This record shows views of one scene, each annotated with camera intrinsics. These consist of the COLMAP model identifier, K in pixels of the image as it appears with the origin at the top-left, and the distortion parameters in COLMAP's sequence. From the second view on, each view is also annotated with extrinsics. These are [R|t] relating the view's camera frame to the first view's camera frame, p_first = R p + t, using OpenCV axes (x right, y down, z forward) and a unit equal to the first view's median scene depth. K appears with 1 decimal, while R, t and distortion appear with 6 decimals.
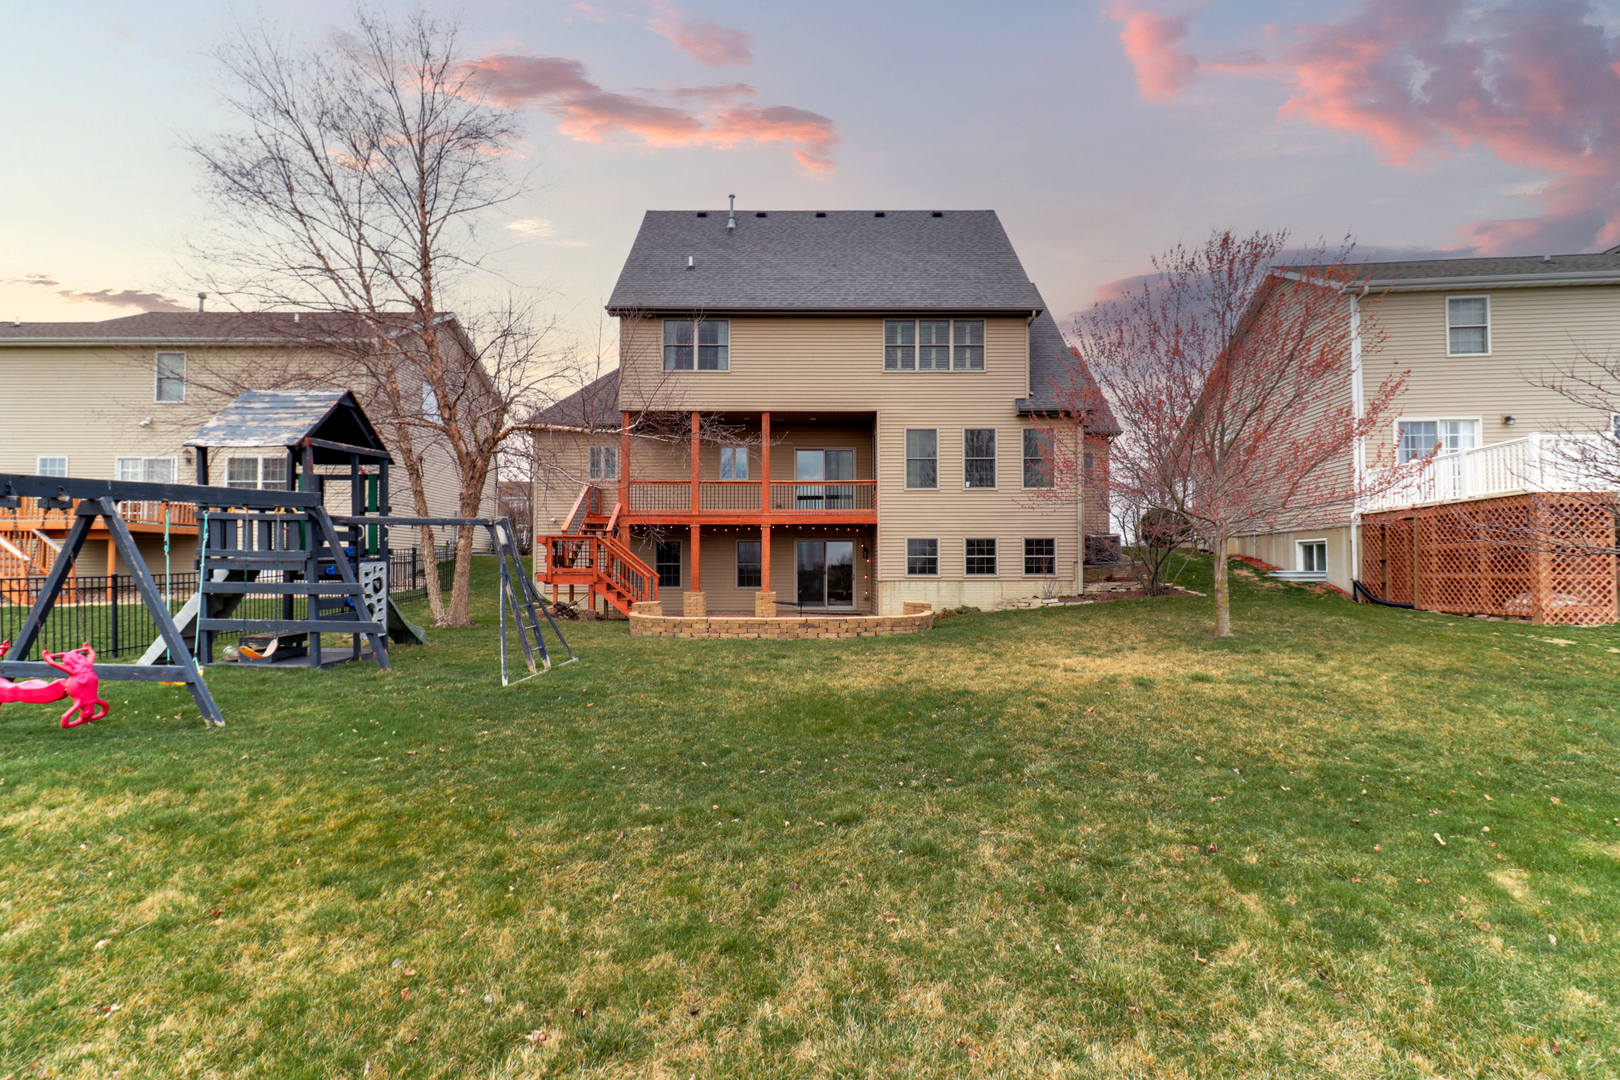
lens RADIAL K [[769.2, 0, 821.0], [0, 769.2, 545.1], [0, 0, 1]] dist [0.011112, -0.005609]
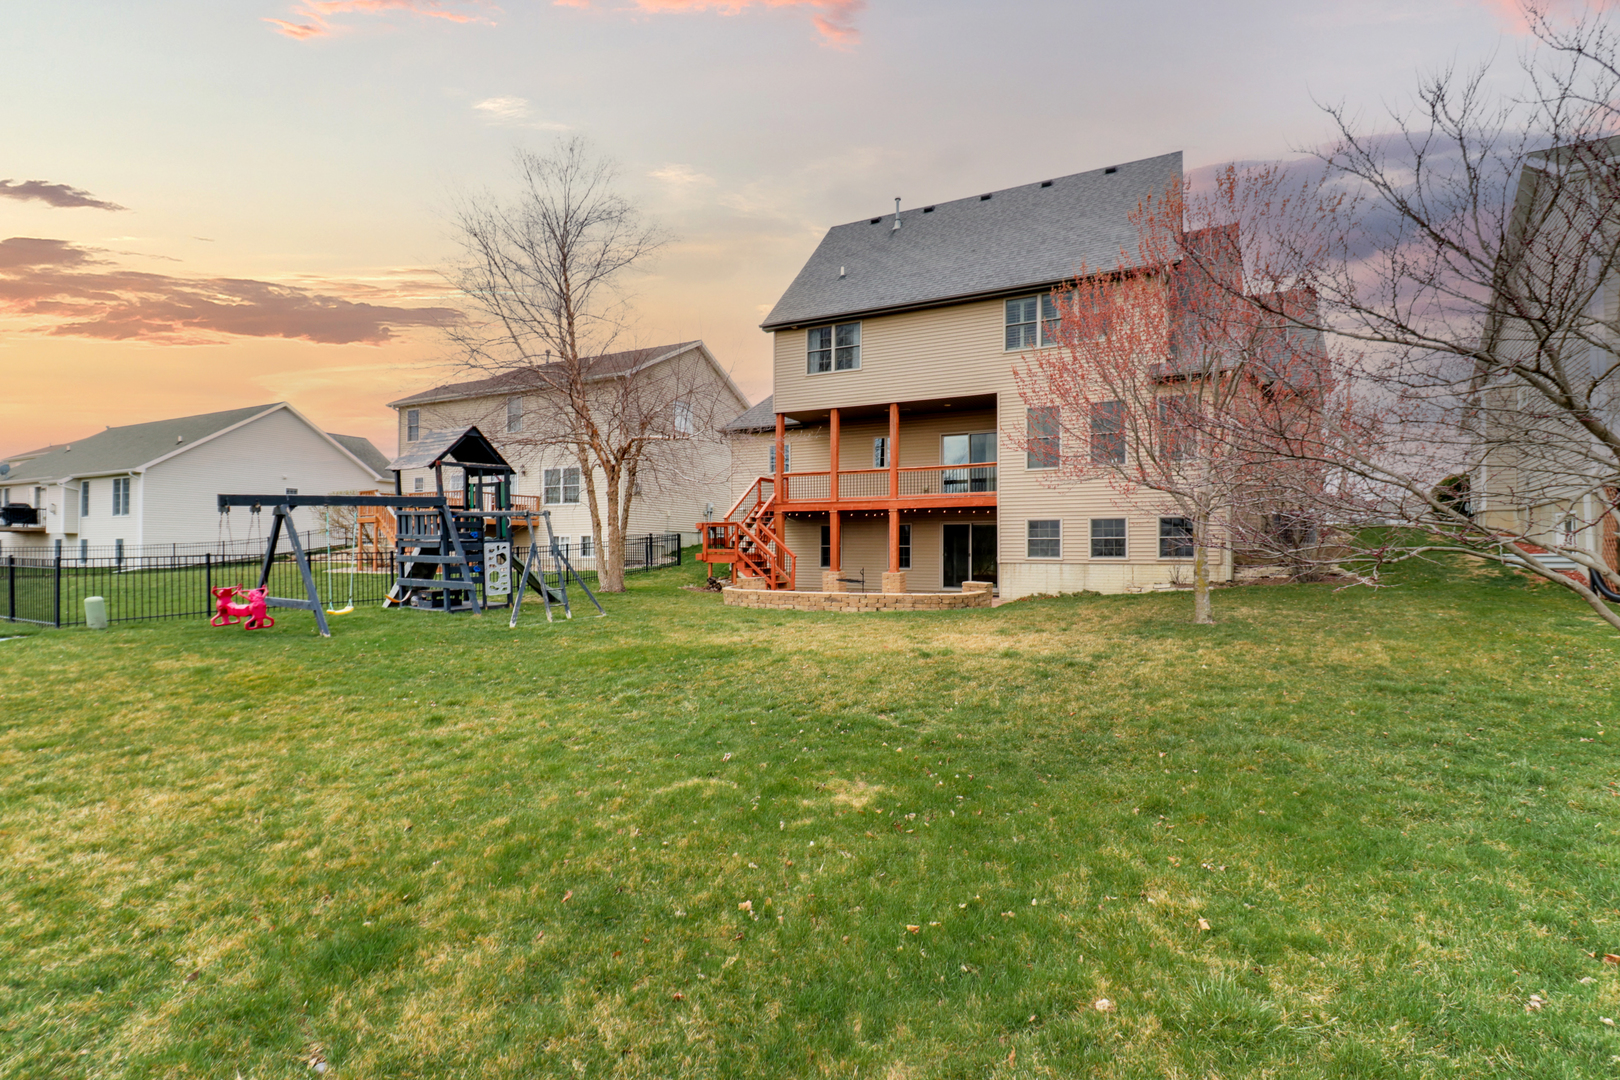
lens RADIAL K [[769.2, 0, 795.5], [0, 769.2, 540.5], [0, 0, 1]] dist [0.011112, -0.005609]
pose [[0.884052, -0.003885, -0.467372, 0.306816], [0.010123, 0.999890, 0.010836, 0.004057], [0.467278, -0.014310, 0.883995, -0.008428]]
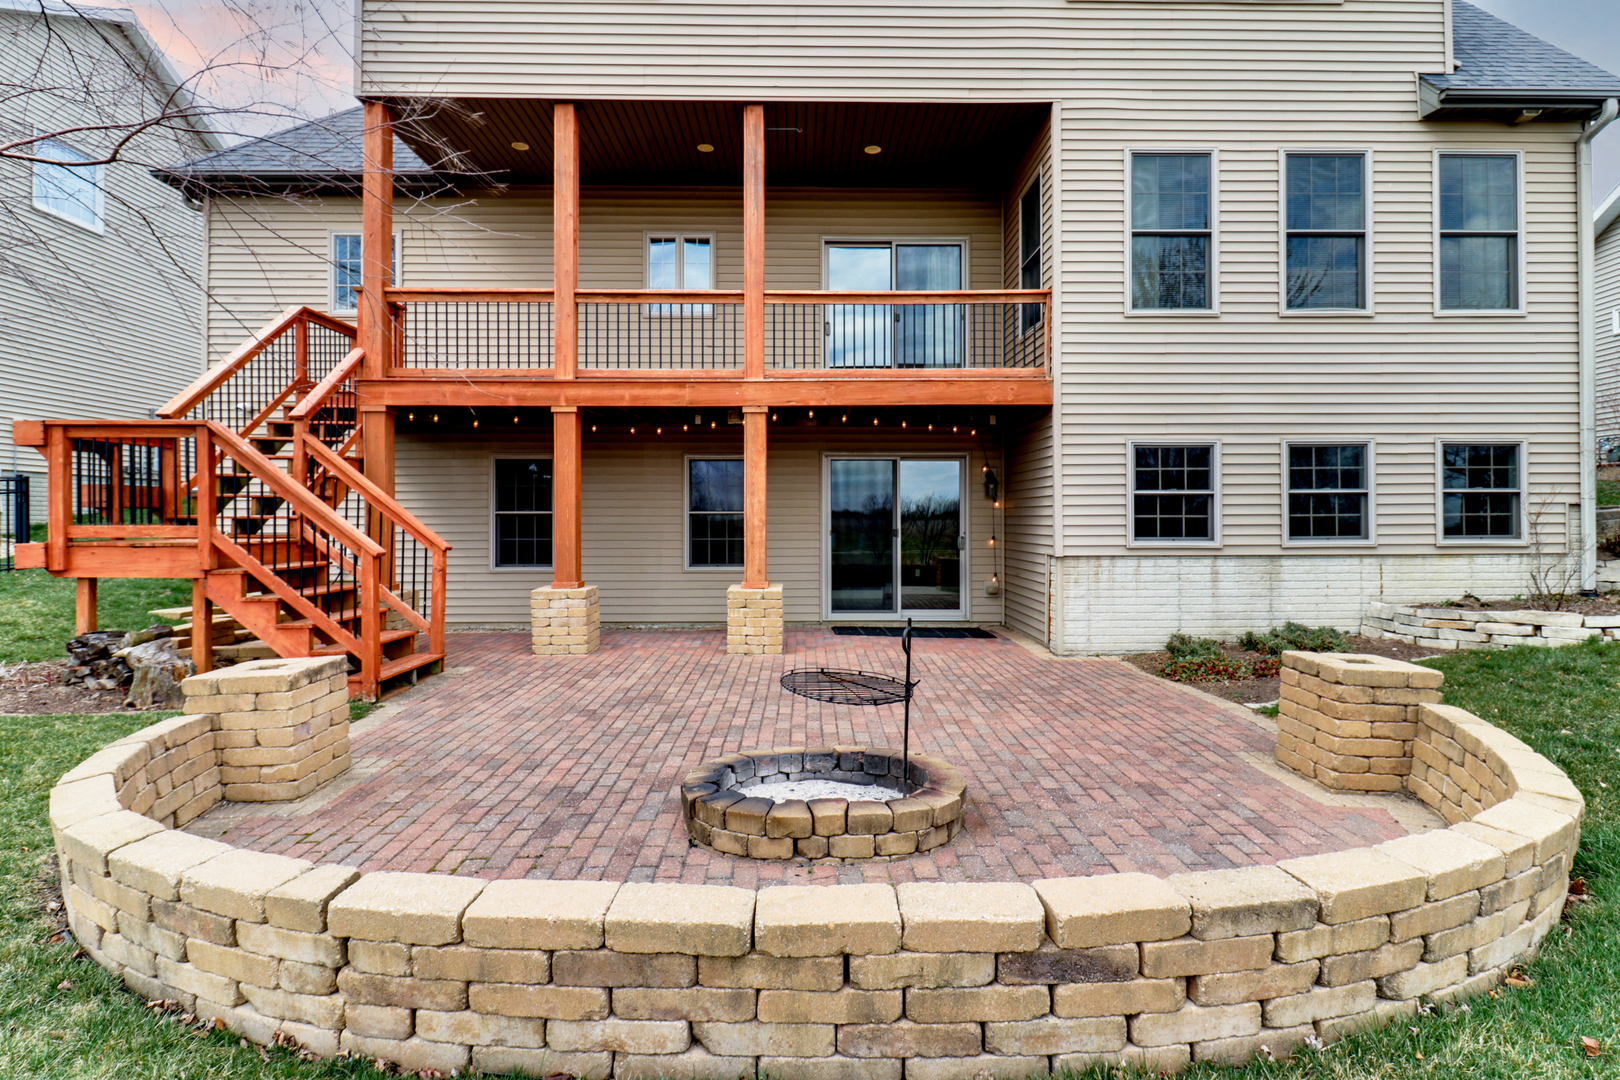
lens RADIAL K [[890.3, 0, 842.8], [0, 890.3, 508.8], [0, 0, 1]] dist [0.008222, -0.011474]
pose [[0.999690, -0.000606, 0.024889, -0.039641], [0.000048, 0.999749, 0.022411, 0.013587], [-0.024896, -0.022403, 0.999439, 0.563952]]
